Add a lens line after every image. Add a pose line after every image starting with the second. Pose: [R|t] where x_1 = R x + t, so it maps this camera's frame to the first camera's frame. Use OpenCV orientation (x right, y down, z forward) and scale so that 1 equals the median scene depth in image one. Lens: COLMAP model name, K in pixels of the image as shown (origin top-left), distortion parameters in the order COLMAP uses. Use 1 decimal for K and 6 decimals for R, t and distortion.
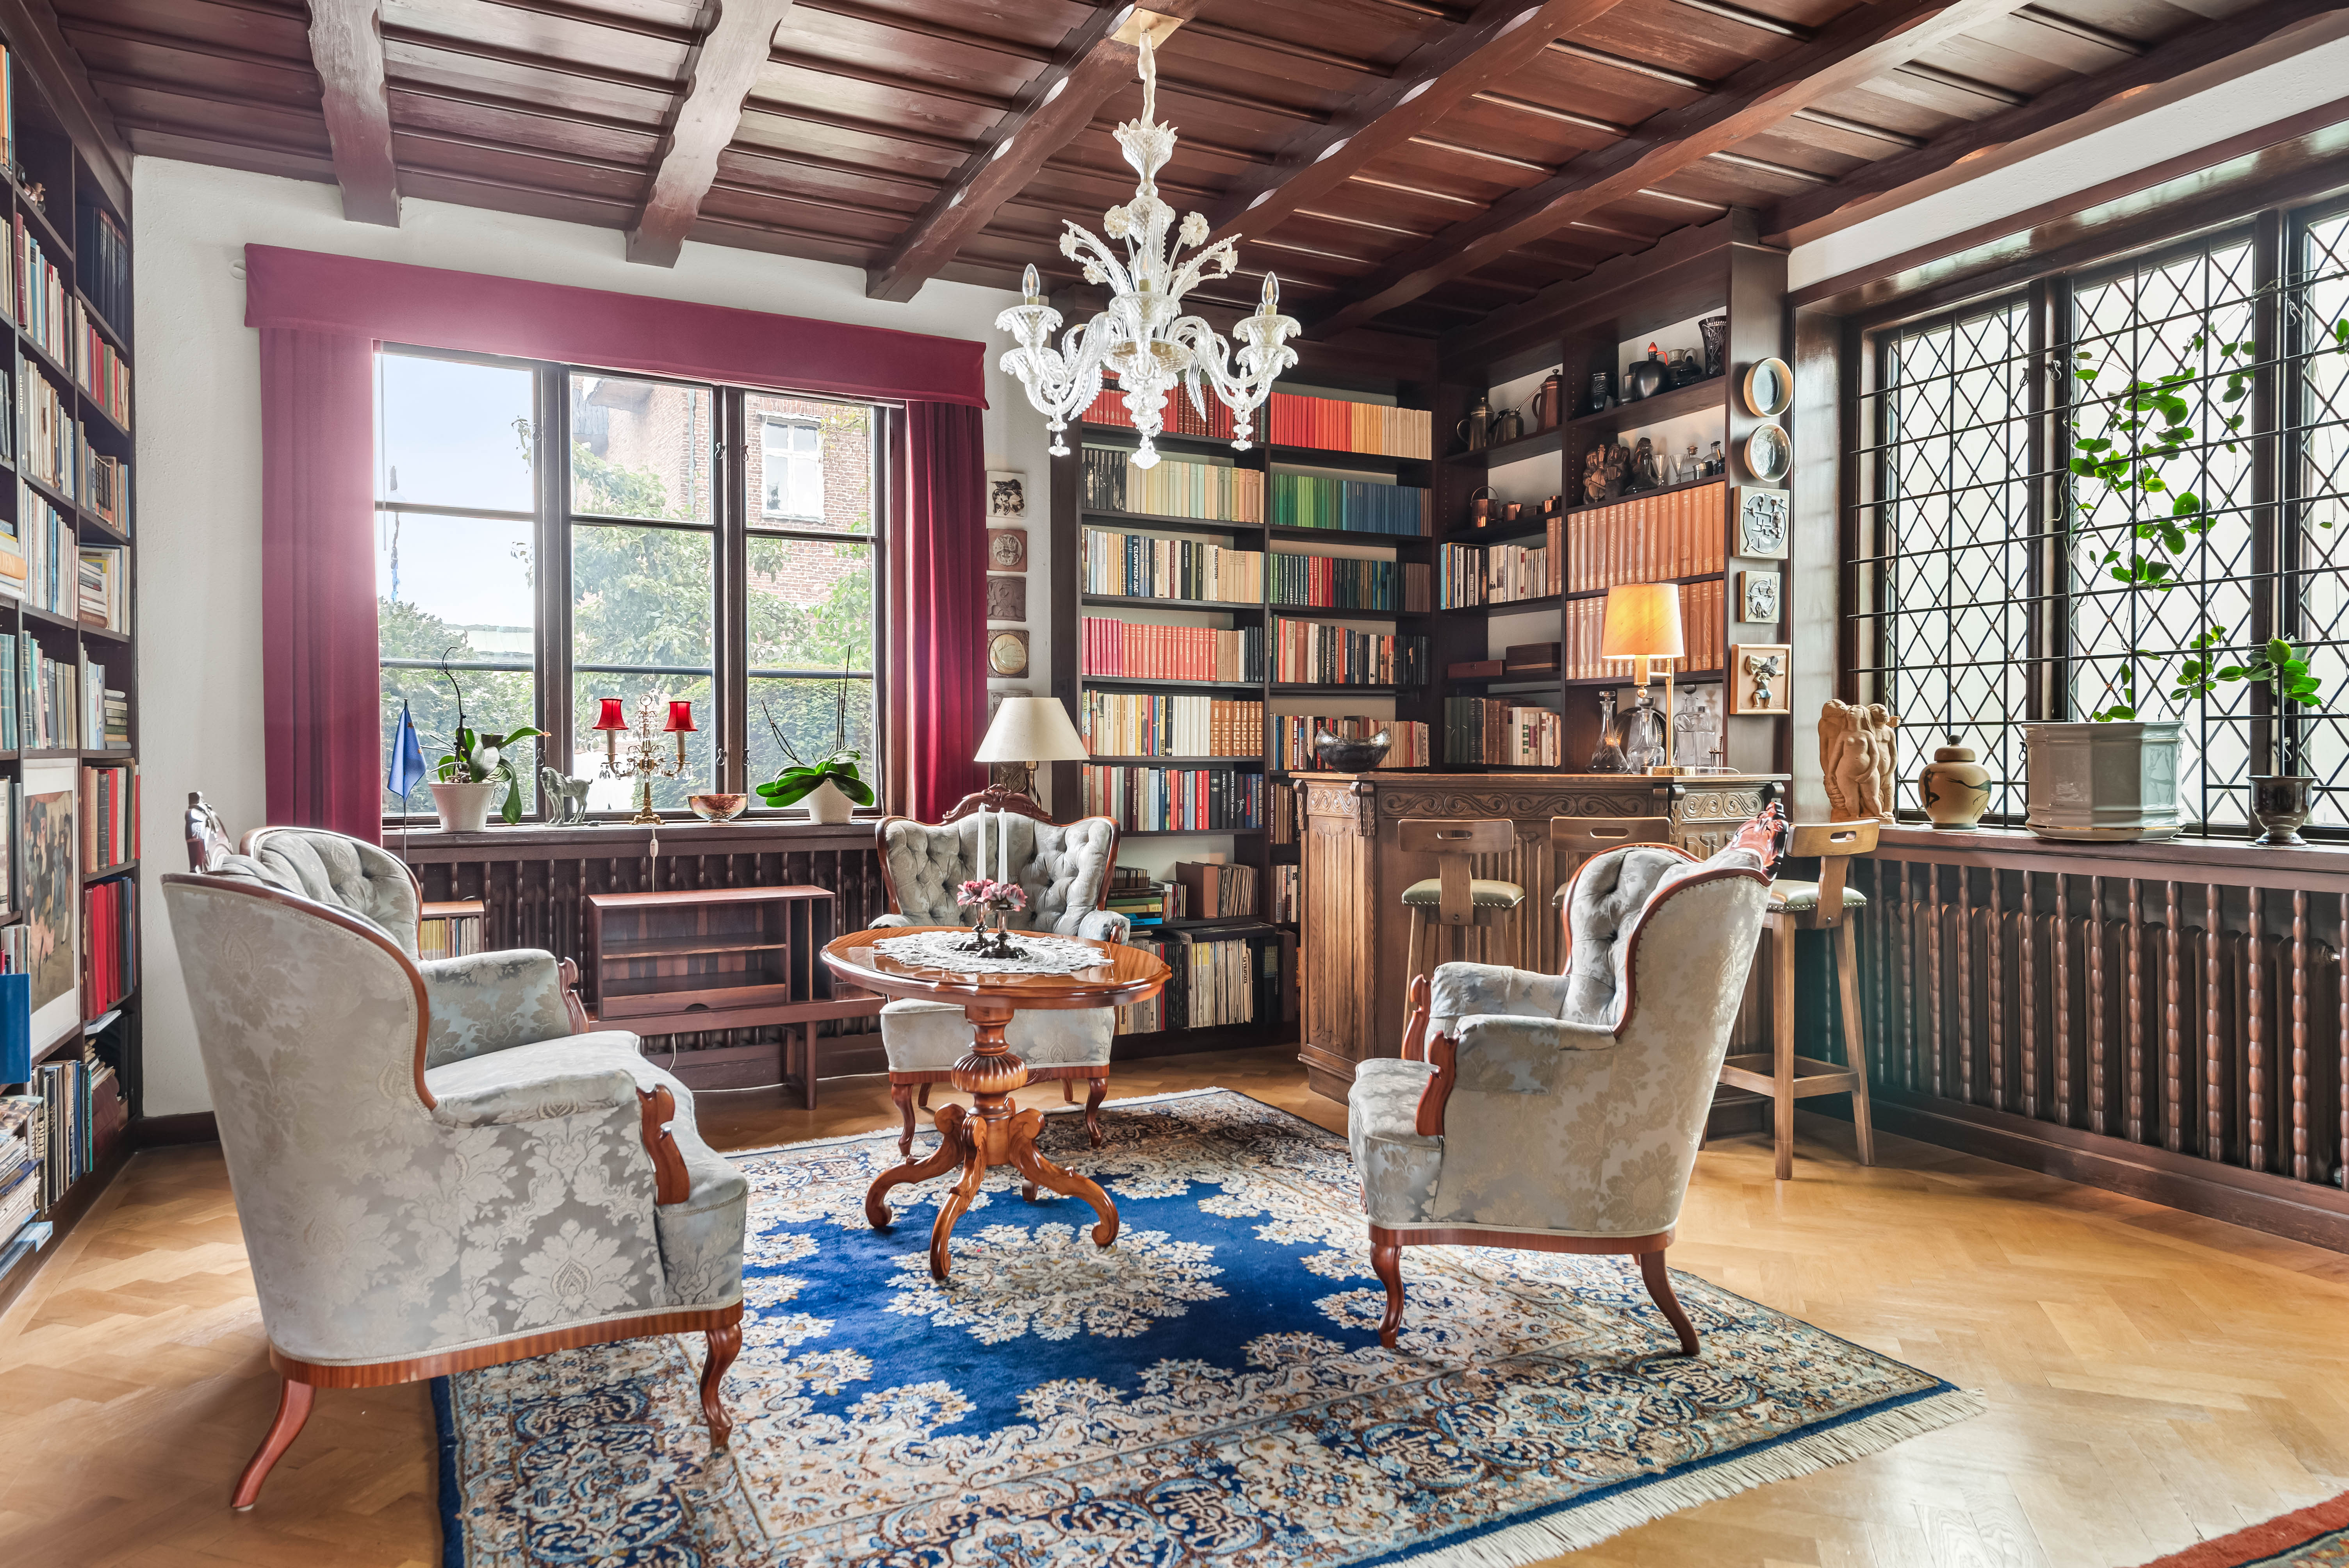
lens RADIAL K [[1451.1, 0, 1174.1], [0, 1451.1, 770.9], [0, 0, 1]] dist [0.009672, -0.002163]
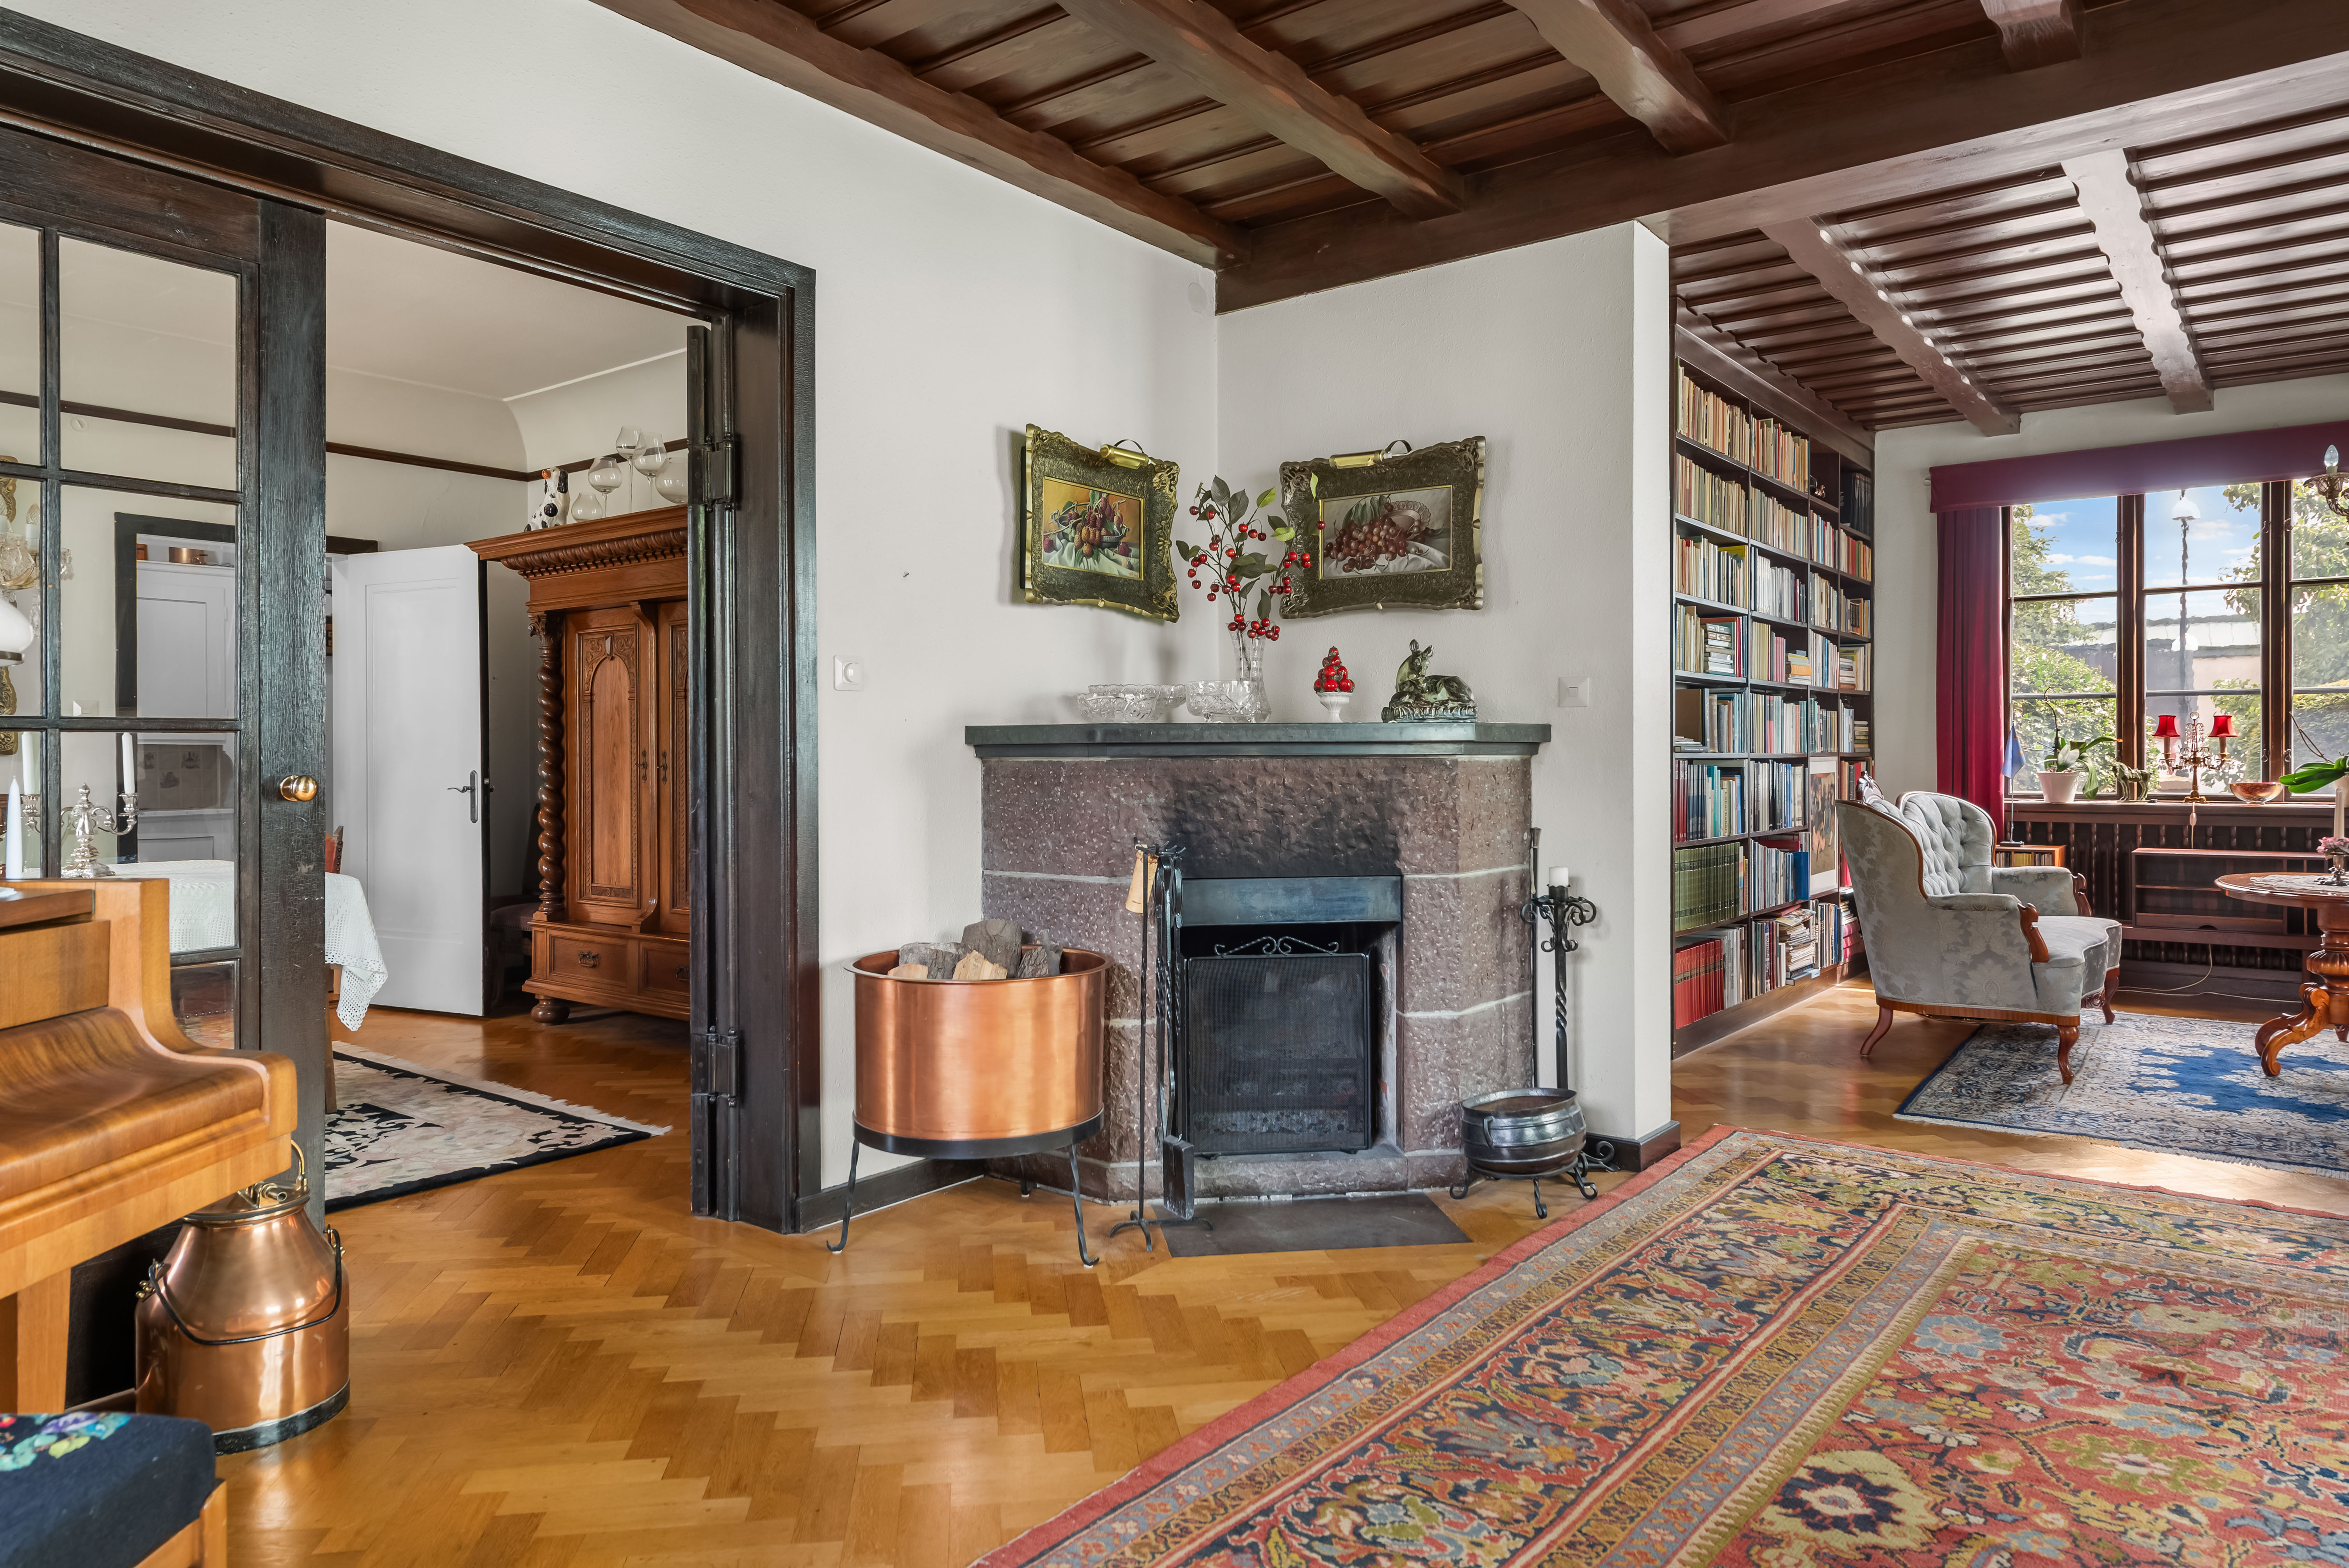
lens RADIAL K [[1509.2, 0, 1173.8], [0, 1509.2, 774.1], [0, 0, 1]] dist [0.005004, 0.002446]
pose [[0.440653, 0.007879, -0.897643, 0.699633], [-0.006887, 0.999962, 0.005396, 0.010163], [0.897651, 0.003805, 0.440690, -0.726165]]
